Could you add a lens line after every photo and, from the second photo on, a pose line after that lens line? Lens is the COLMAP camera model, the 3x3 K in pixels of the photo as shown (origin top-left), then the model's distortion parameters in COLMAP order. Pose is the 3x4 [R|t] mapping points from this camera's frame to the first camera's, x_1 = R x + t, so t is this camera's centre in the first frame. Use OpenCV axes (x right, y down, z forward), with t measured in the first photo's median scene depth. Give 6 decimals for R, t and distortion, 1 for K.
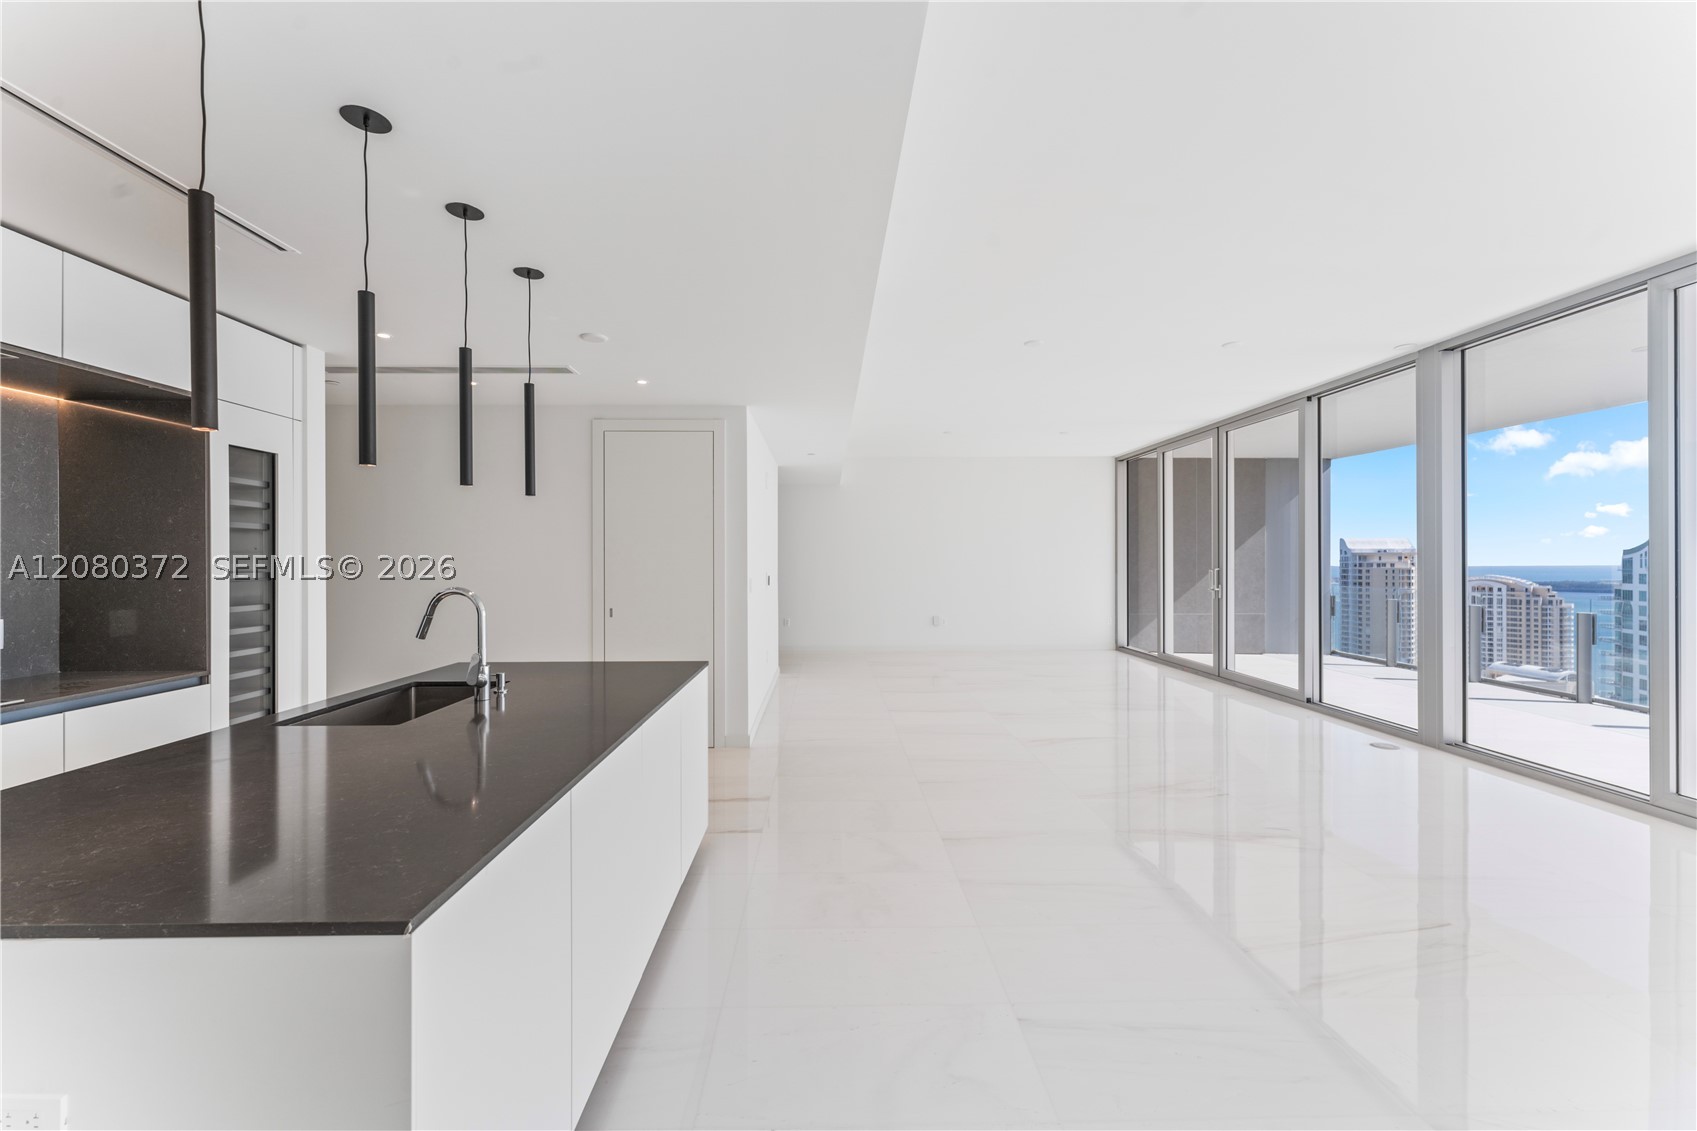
lens RADIAL K [[680.5, 0, 841.9], [0, 680.5, 564.3], [0, 0, 1]] dist [0.001620, 0.000353]
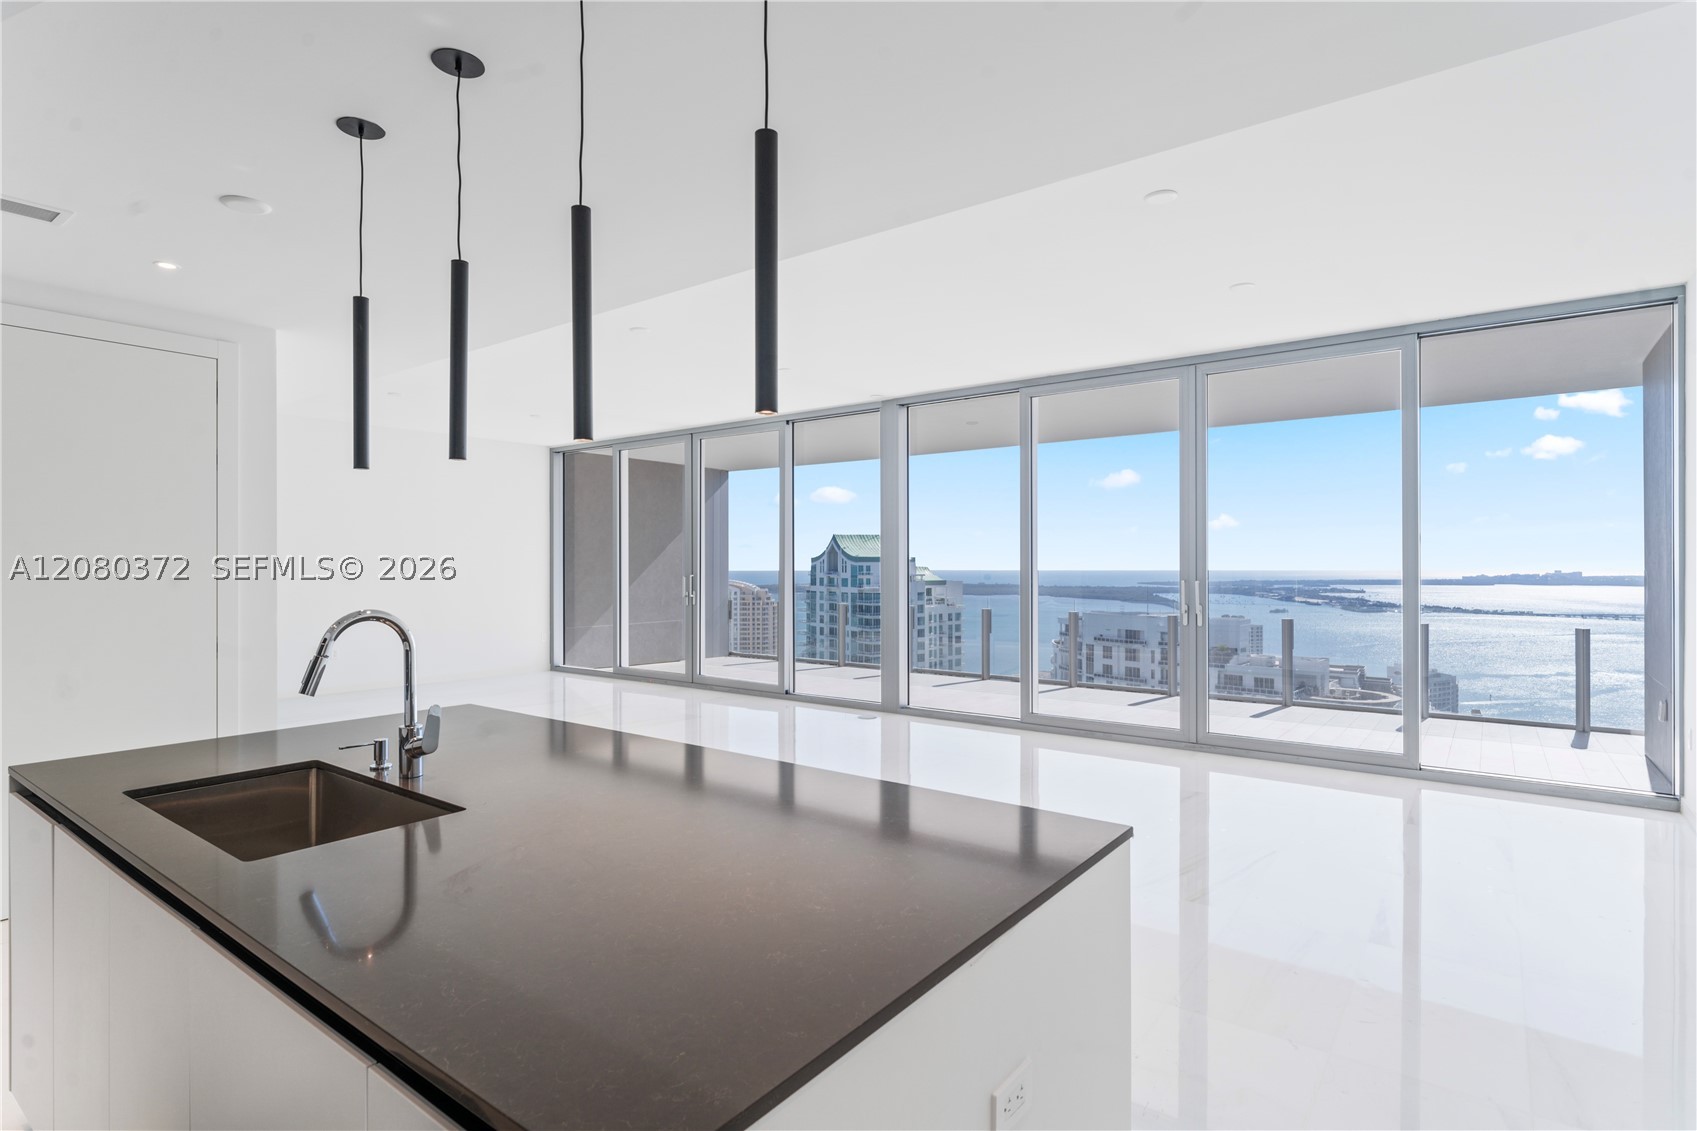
lens RADIAL K [[854.0, 0, 842.3], [0, 854.0, 567.5], [0, 0, 1]] dist [0.000318, -0.000125]
pose [[0.624959, -0.001058, 0.780657, -0.215032], [0.005063, 0.999984, -0.002697, -0.000198], [-0.780641, 0.005638, 0.624954, 0.033010]]
